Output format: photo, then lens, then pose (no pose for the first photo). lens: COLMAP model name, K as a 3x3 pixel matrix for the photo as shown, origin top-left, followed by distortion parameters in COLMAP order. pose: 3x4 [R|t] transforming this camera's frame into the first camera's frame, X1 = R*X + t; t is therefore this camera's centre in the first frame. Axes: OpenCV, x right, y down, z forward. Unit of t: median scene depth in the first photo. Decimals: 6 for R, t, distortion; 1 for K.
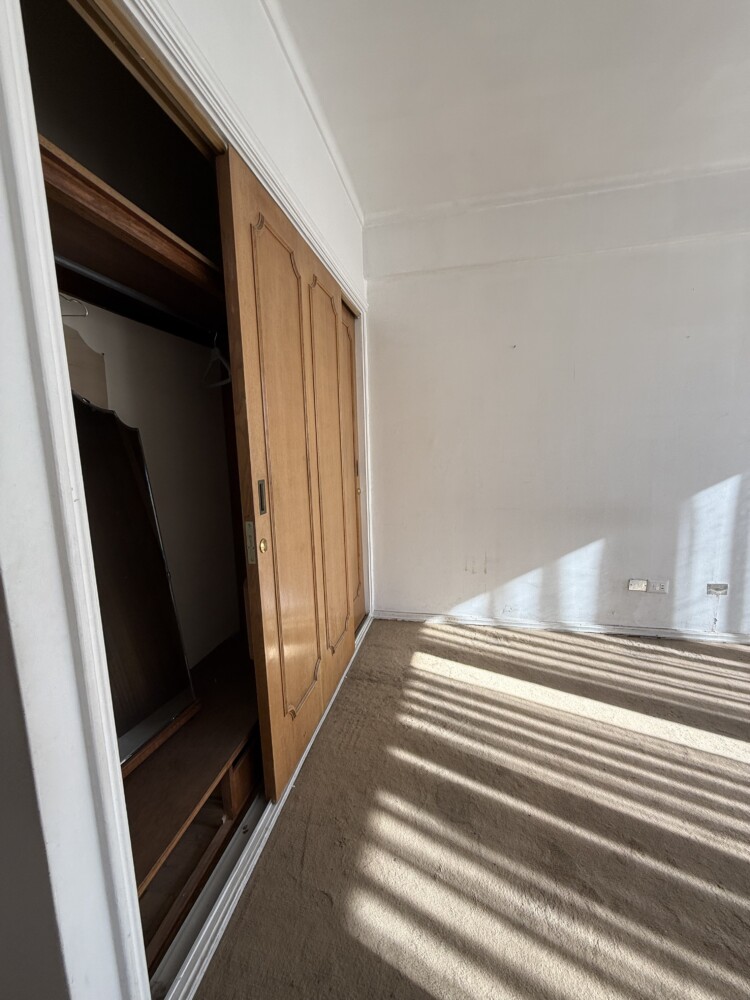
lens RADIAL K [[395.6, 0, 373.1], [0, 395.6, 502.0], [0, 0, 1]] dist [-0.009673, 0.000670]
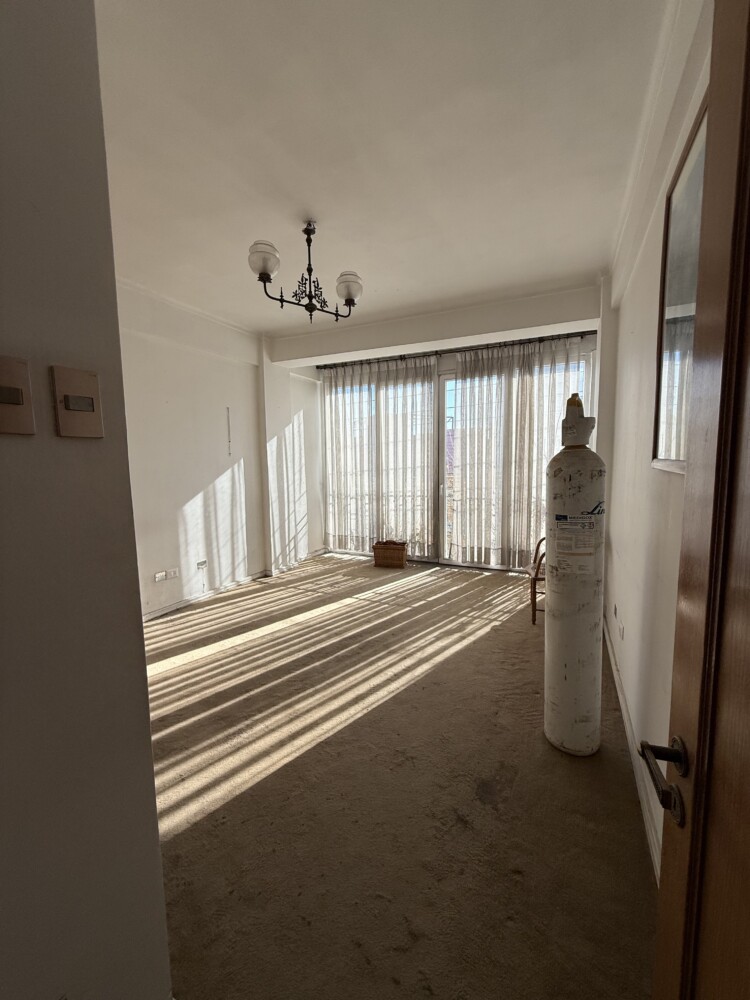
lens RADIAL K [[395.6, 0, 376.8], [0, 395.6, 500.3], [0, 0, 1]] dist [-0.009673, 0.000670]
pose [[0.216626, -0.075317, 0.973345, -0.600488], [0.142645, 0.988761, 0.044763, -0.003639], [-0.965777, 0.129146, 0.224935, -0.075854]]
